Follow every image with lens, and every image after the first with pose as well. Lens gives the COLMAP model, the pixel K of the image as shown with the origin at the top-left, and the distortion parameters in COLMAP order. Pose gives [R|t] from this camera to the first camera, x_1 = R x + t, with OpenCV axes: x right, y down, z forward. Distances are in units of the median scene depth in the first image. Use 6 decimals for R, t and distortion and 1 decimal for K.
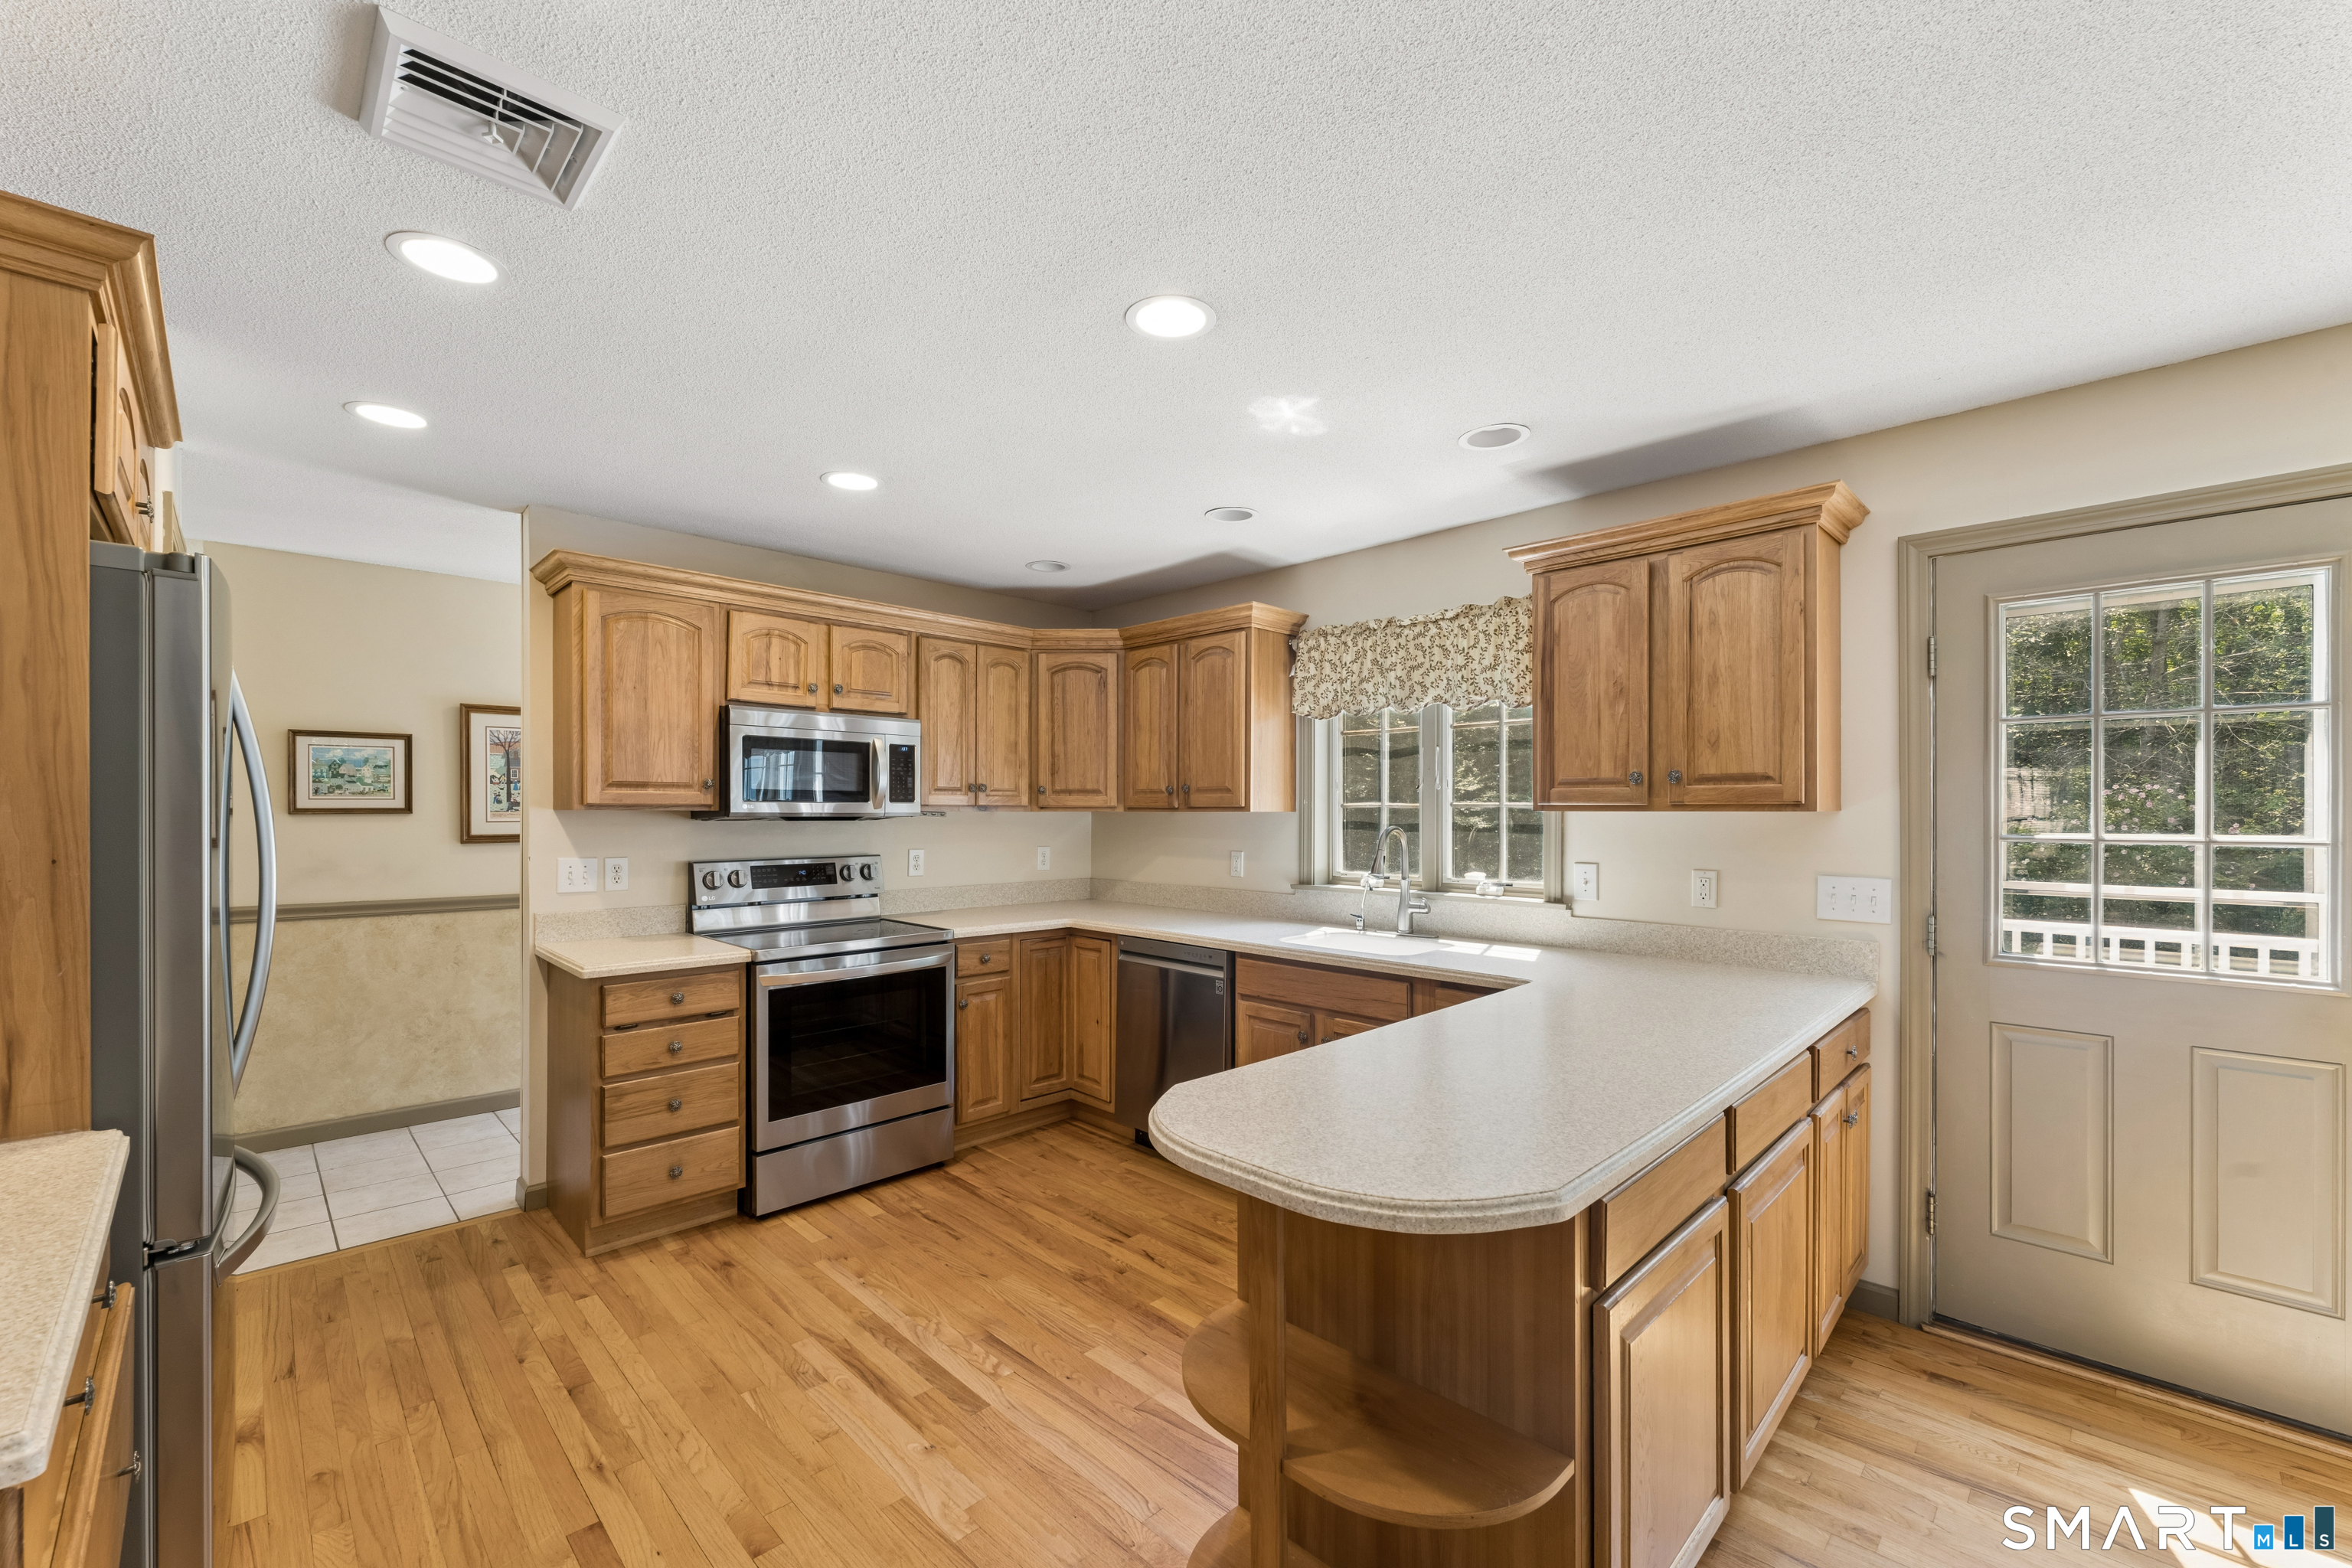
lens RADIAL K [[948.9, 0, 1173.9], [0, 948.9, 809.0], [0, 0, 1]] dist [-0.000195, 0.000064]
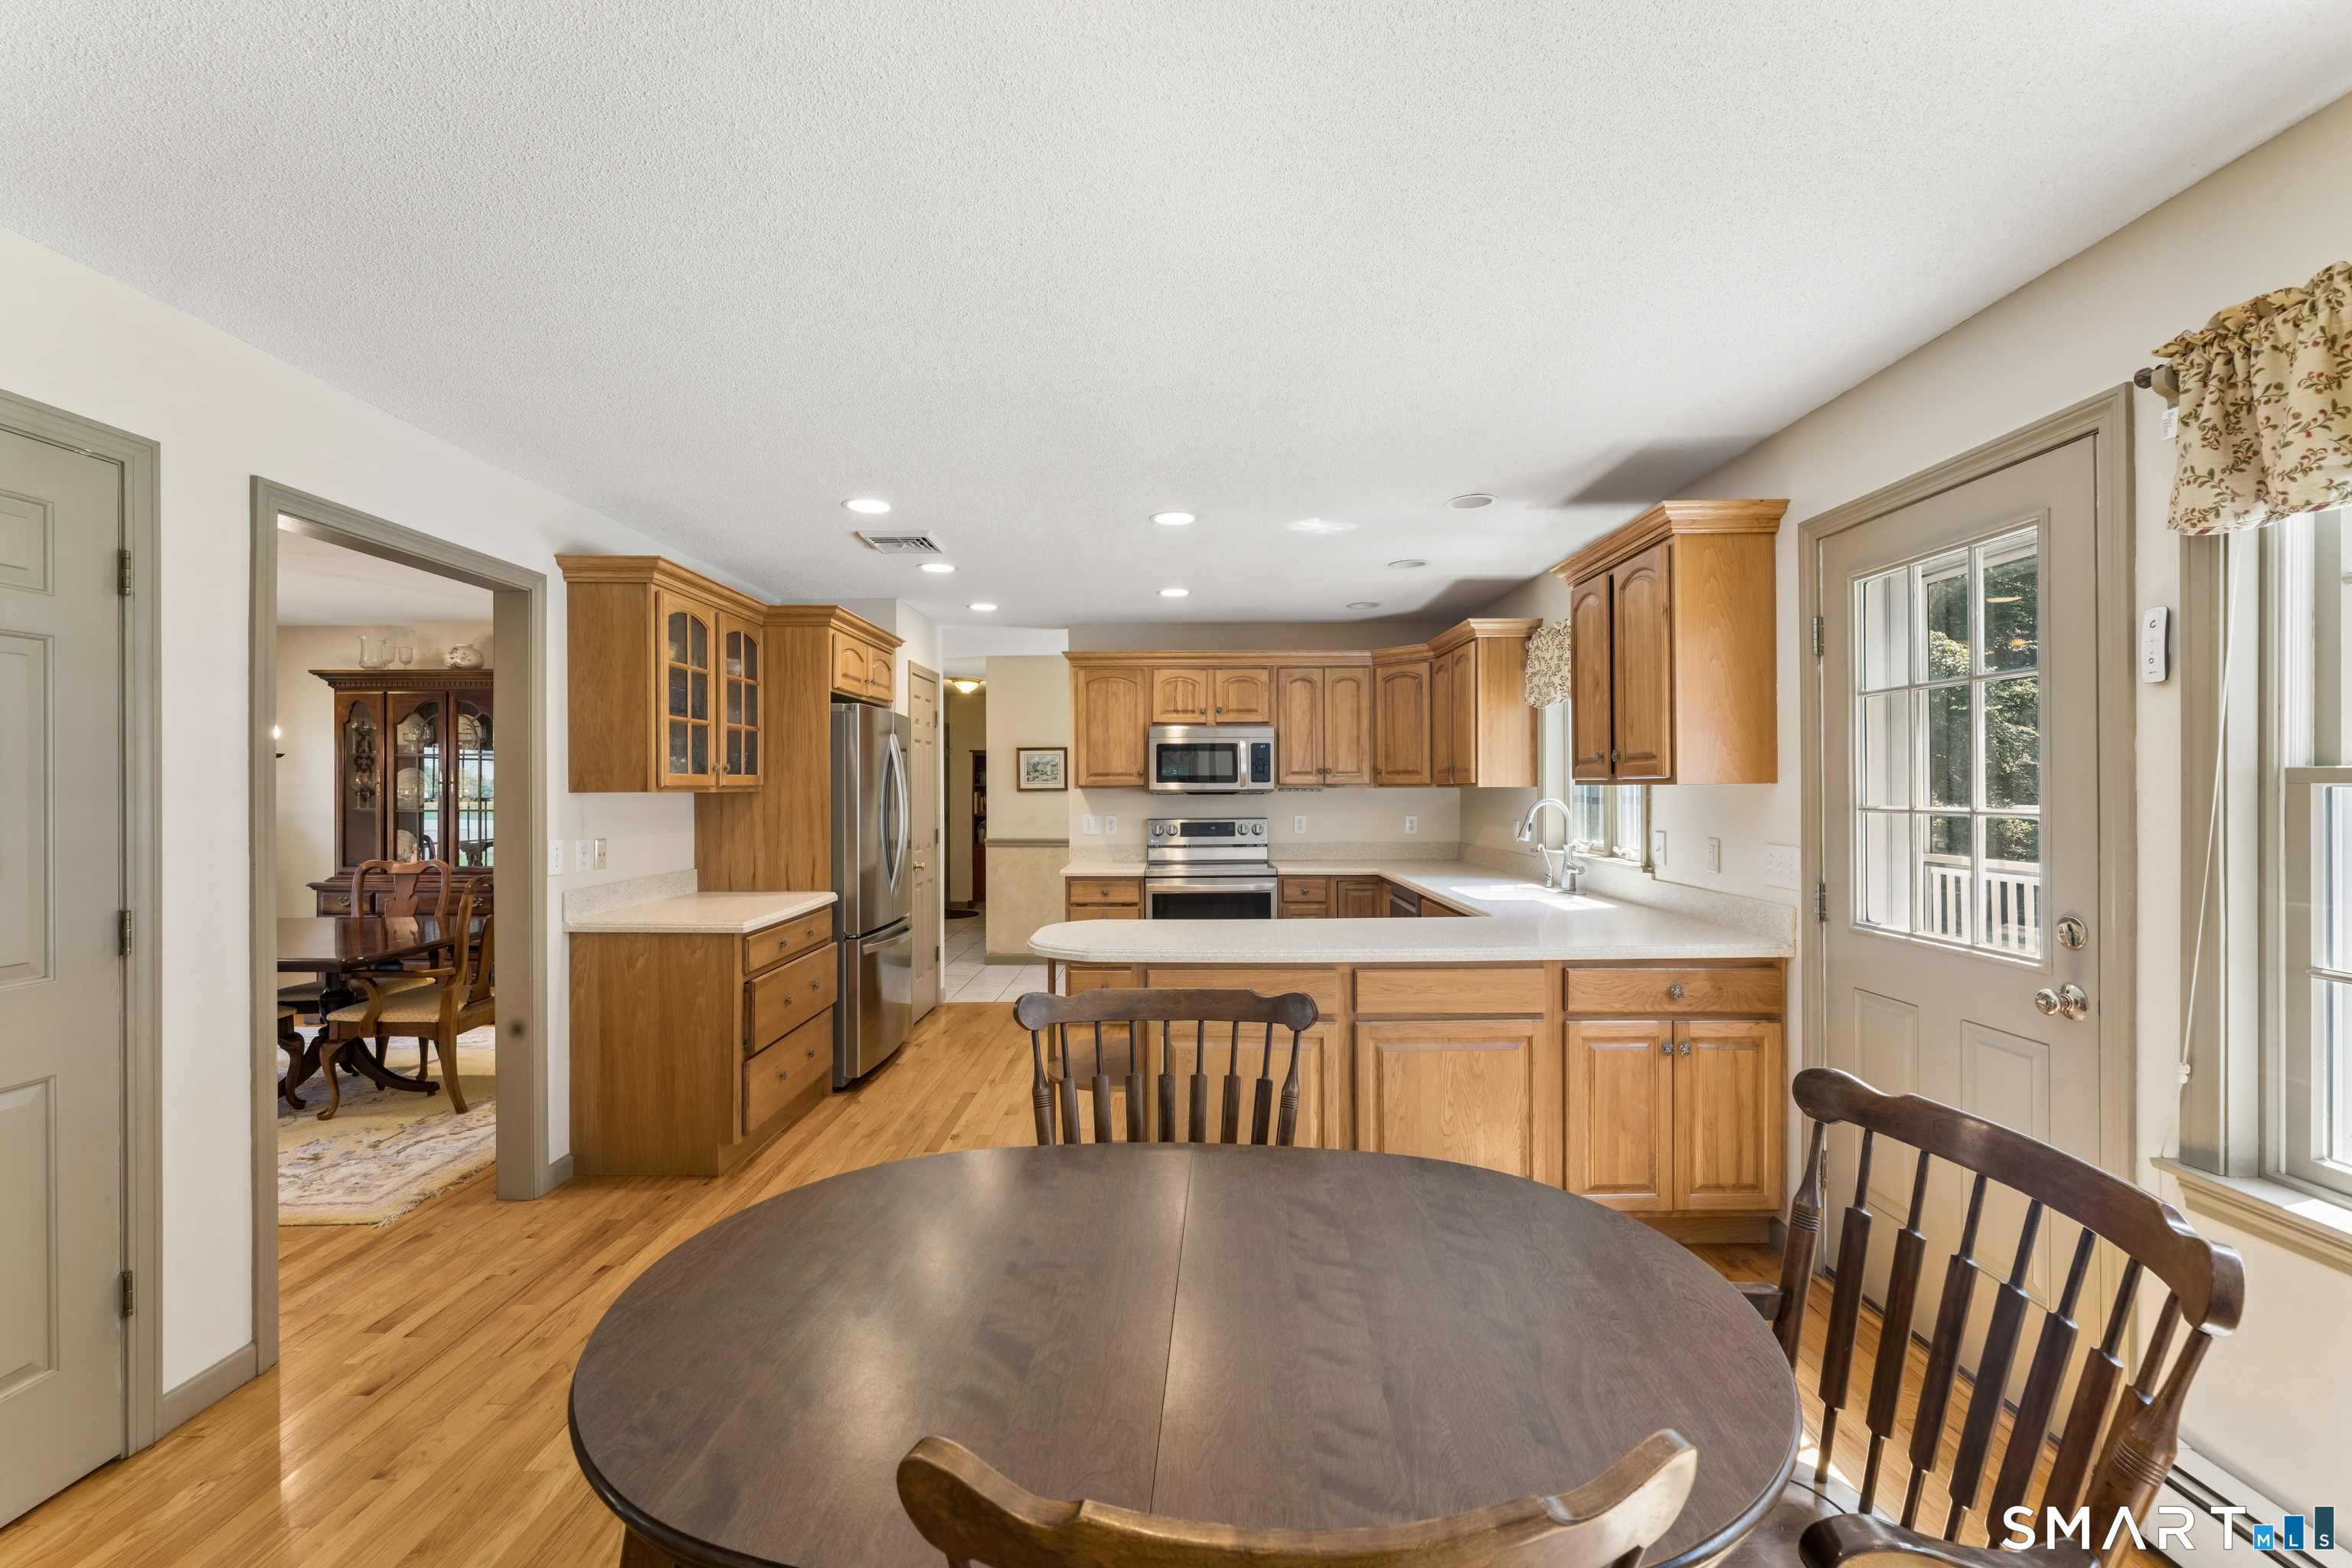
lens RADIAL K [[946.0, 0, 1178.2], [0, 946.0, 784.5], [0, 0, 1]] dist [-0.015596, -0.000061]
pose [[0.716345, -0.008740, -0.697692, 0.753645], [0.007244, 0.999961, -0.005089, 0.003450], [0.697709, -0.001408, 0.716380, -0.176169]]
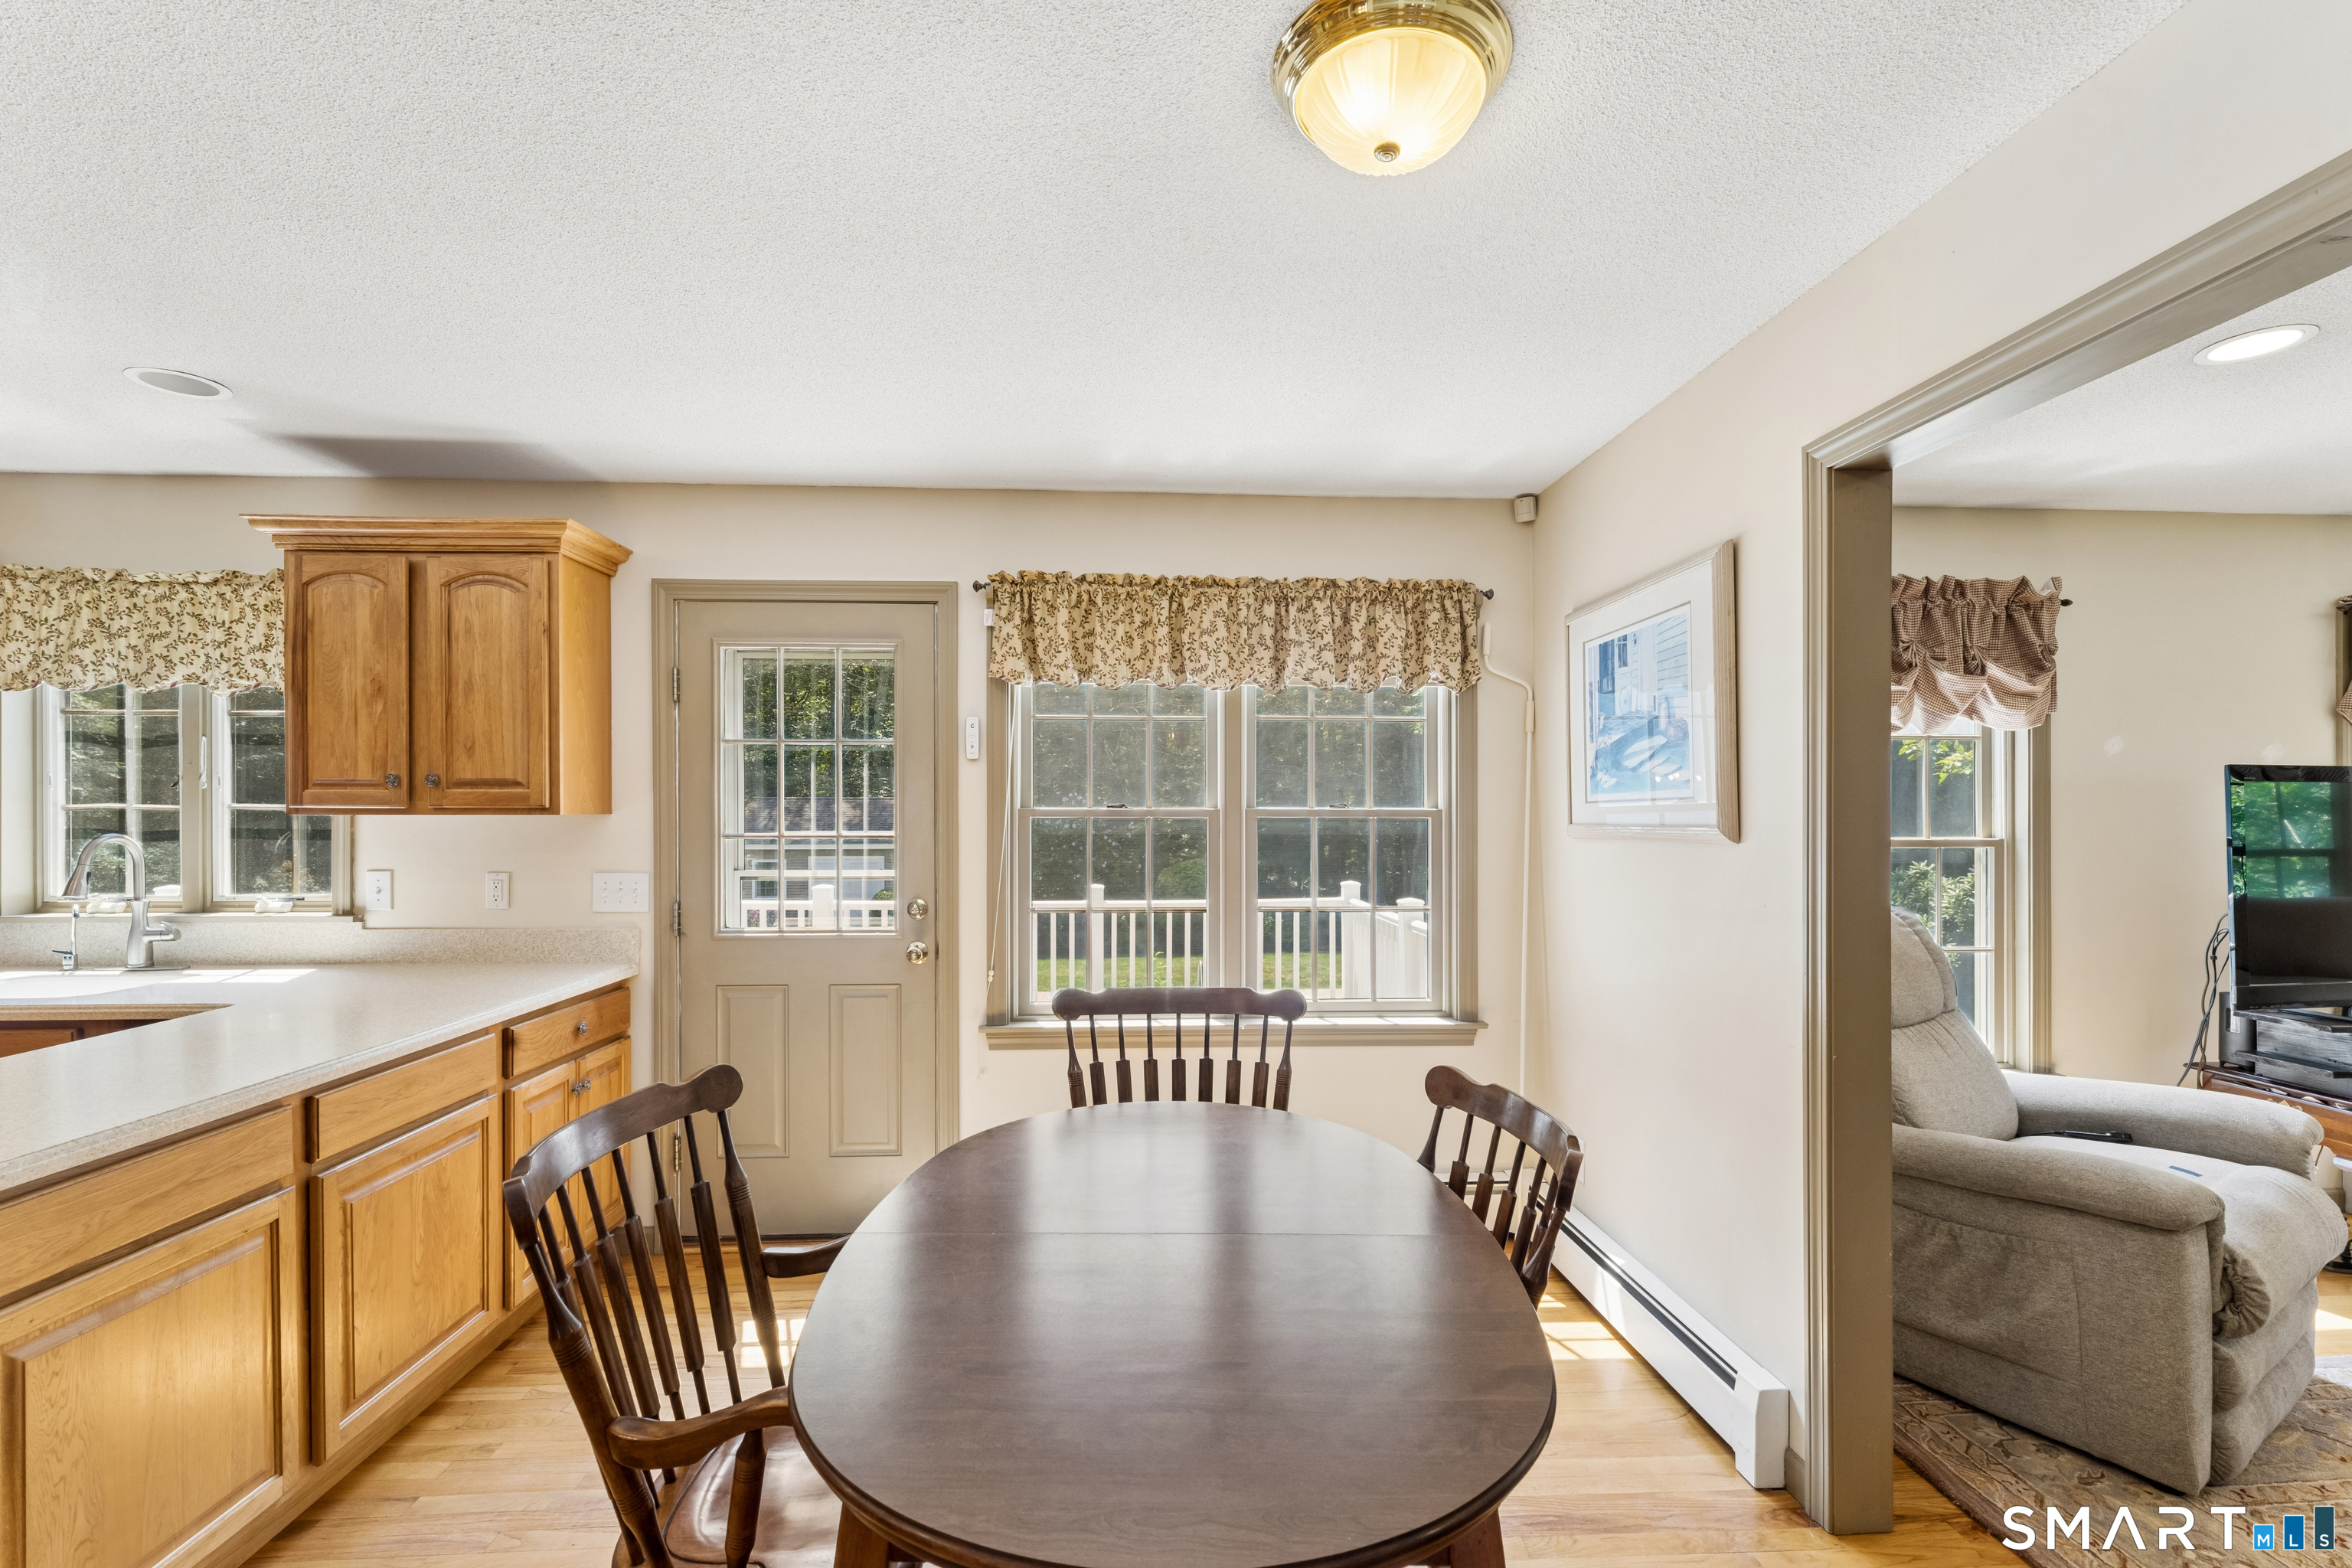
lens RADIAL K [[1017.5, 0, 1168.4], [0, 1017.5, 810.4], [0, 0, 1]] dist [-0.001086, -0.000136]
pose [[0.668421, 0.001236, 0.743782, 0.197350], [-0.001082, 0.999999, -0.000690, -0.001820], [-0.743782, -0.000343, 0.668422, -0.229730]]
